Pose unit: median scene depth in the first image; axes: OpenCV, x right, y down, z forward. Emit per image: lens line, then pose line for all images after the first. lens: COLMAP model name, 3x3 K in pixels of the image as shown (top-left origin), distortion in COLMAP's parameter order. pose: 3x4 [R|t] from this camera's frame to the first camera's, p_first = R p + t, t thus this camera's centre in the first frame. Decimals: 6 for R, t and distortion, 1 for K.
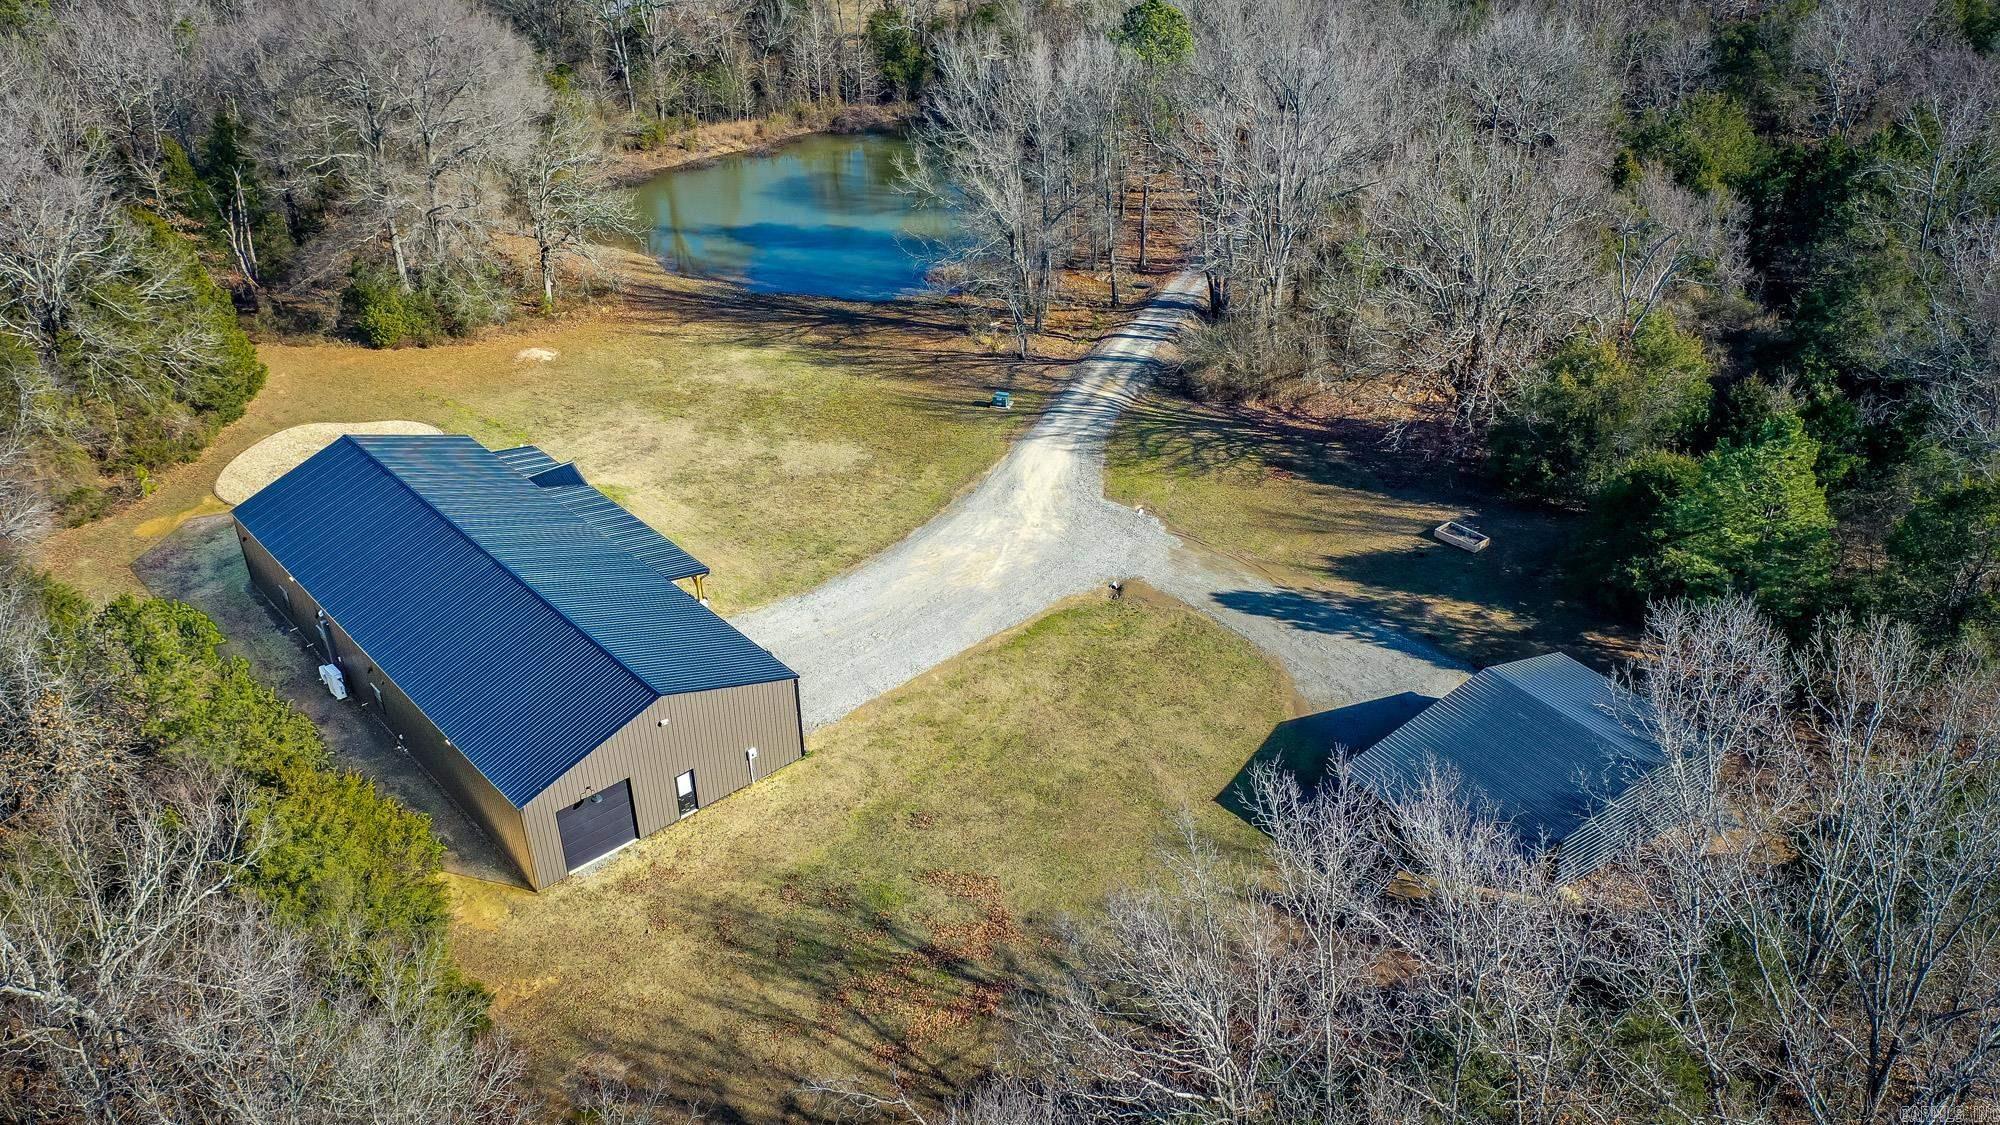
lens RADIAL K [[1653.6, 0, 1000.5], [0, 1653.6, 563.3], [0, 0, 1]] dist [-0.010577, -0.002267]
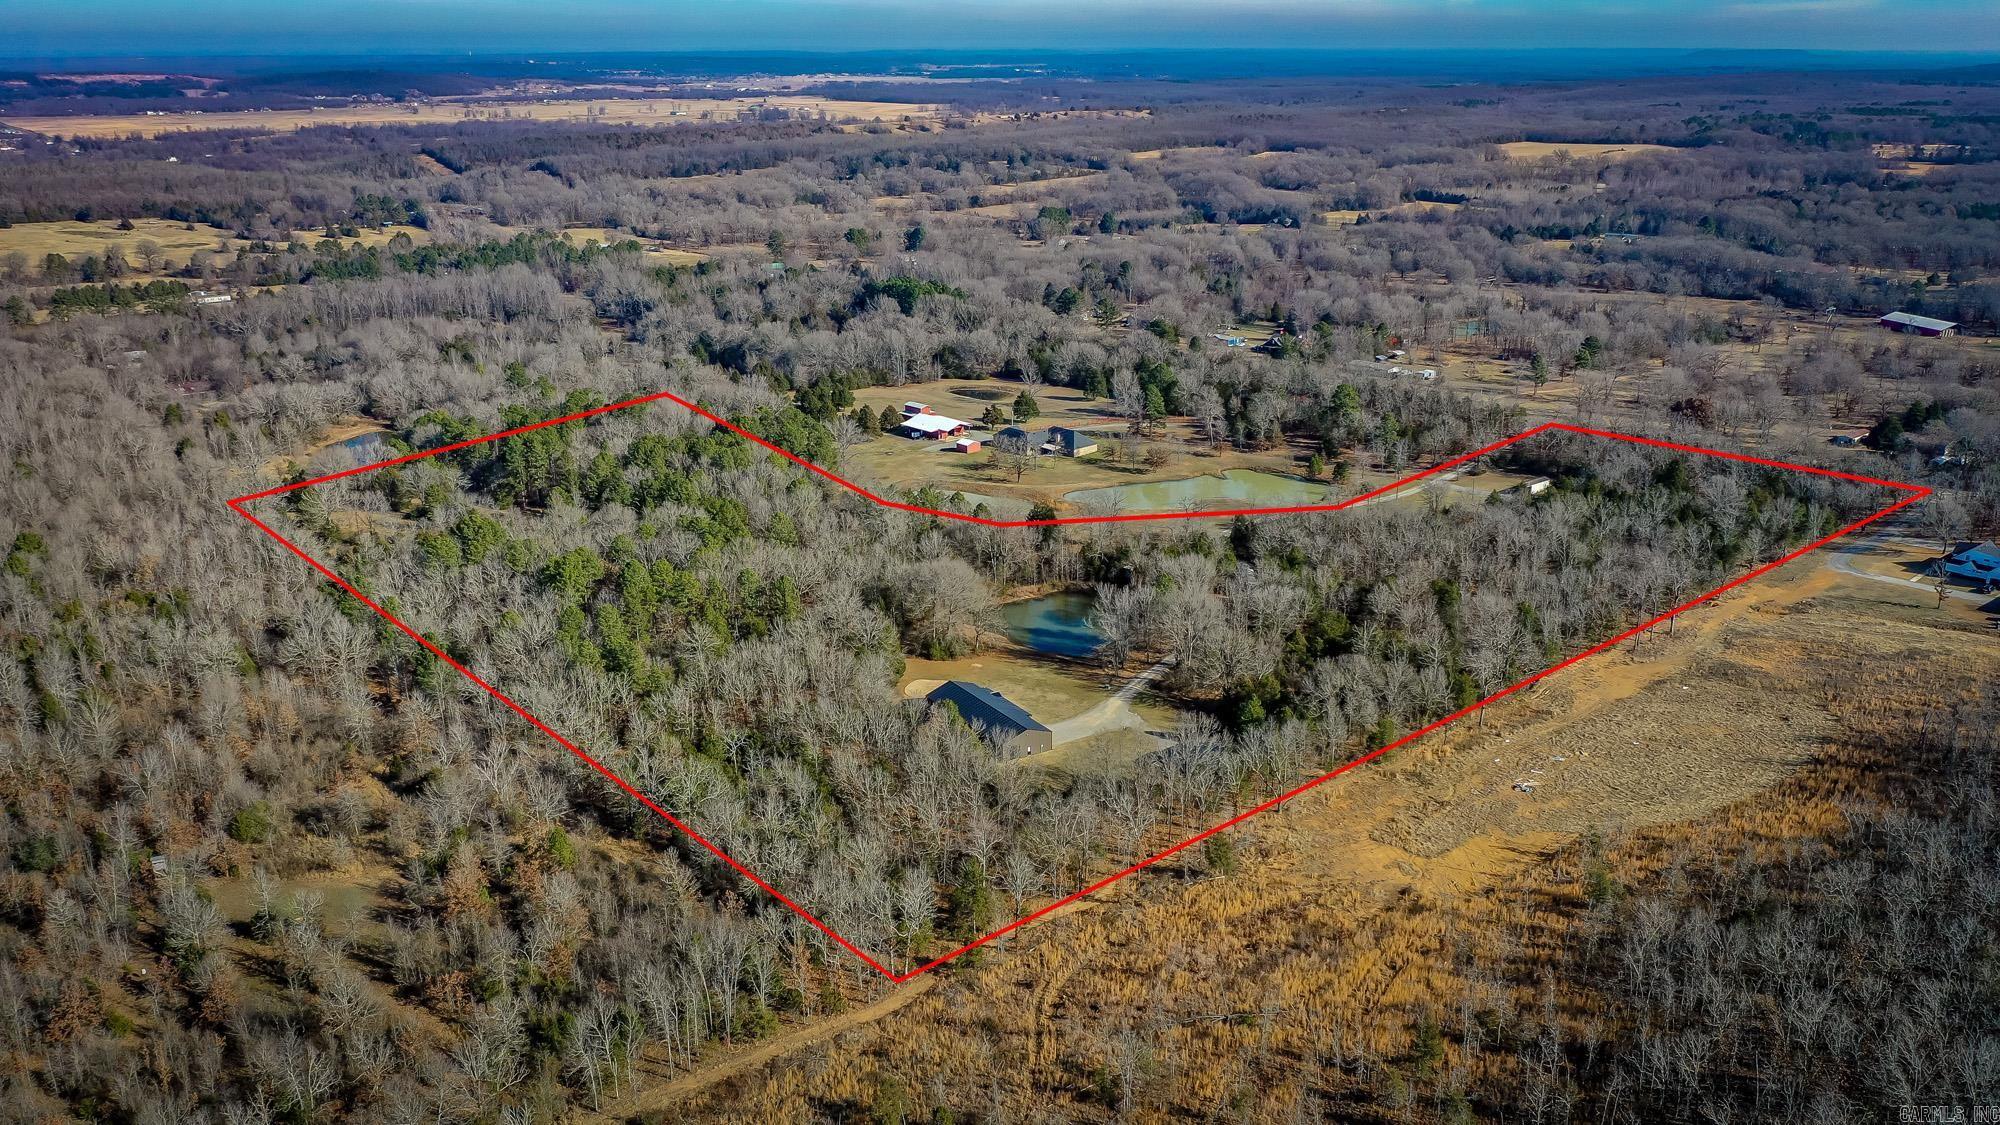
lens RADIAL K [[1653.6, 0, 1000.1], [0, 1653.6, 562.9], [0, 0, 1]] dist [-0.010577, -0.002267]
pose [[0.989697, 0.061931, -0.129094, 0.201948], [-0.086639, 0.976853, -0.195582, 0.336726], [0.113993, 0.204751, 0.972154, -2.402496]]
